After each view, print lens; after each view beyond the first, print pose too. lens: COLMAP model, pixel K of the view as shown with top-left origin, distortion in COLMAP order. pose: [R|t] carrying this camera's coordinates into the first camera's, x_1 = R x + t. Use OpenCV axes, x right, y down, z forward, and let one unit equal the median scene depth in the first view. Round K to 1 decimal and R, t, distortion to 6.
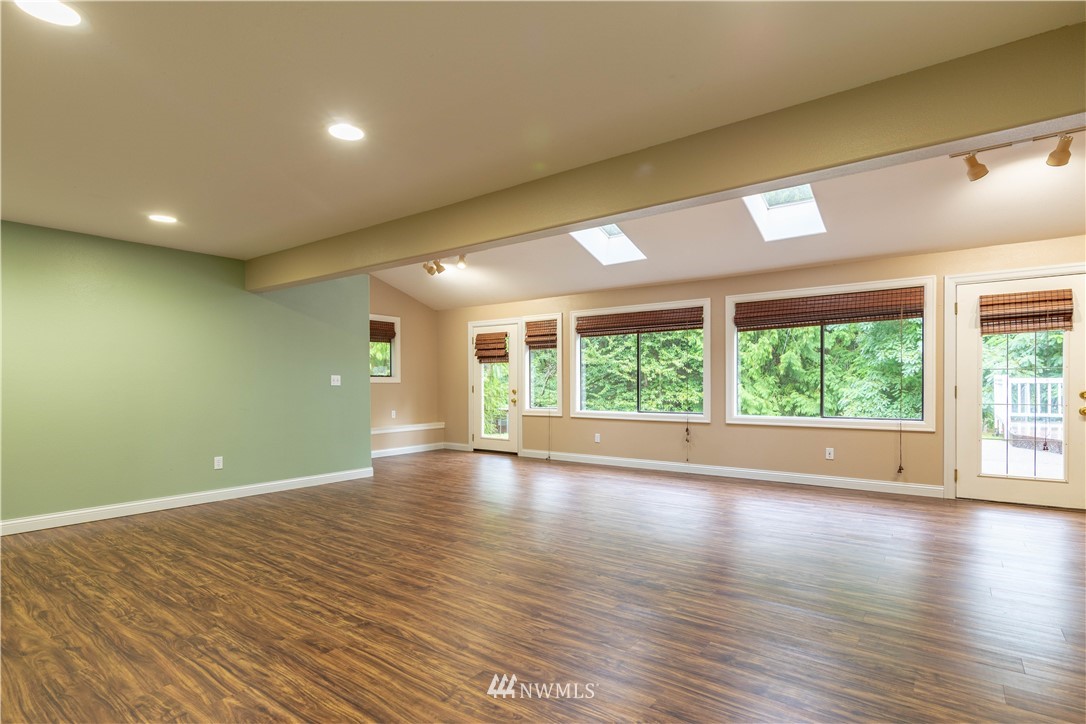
lens RADIAL K [[543.0, 0, 543.4], [0, 543.0, 382.8], [0, 0, 1]] dist [0.000331, 0.000108]
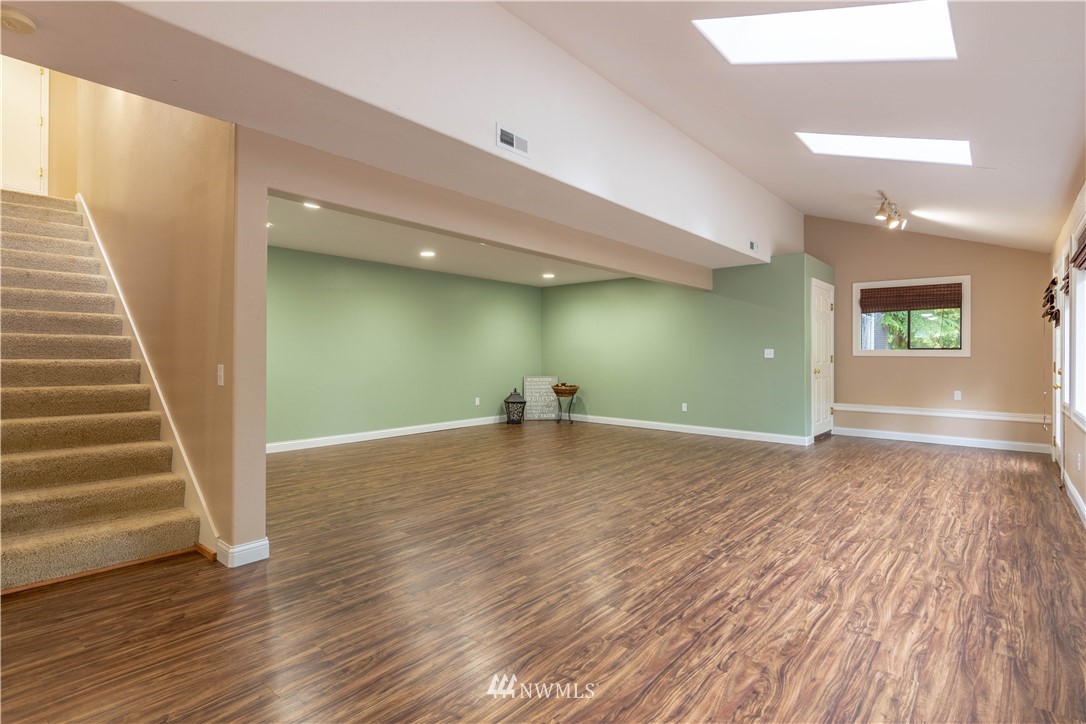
lens RADIAL K [[528.5, 0, 543.0], [0, 528.5, 354.9], [0, 0, 1]] dist [-0.000713, -0.000134]
pose [[-0.081208, 0.002531, -0.996694, 0.753477], [-0.005590, 0.999980, 0.002994, -0.002400], [0.996681, 0.005815, -0.081192, 0.589638]]
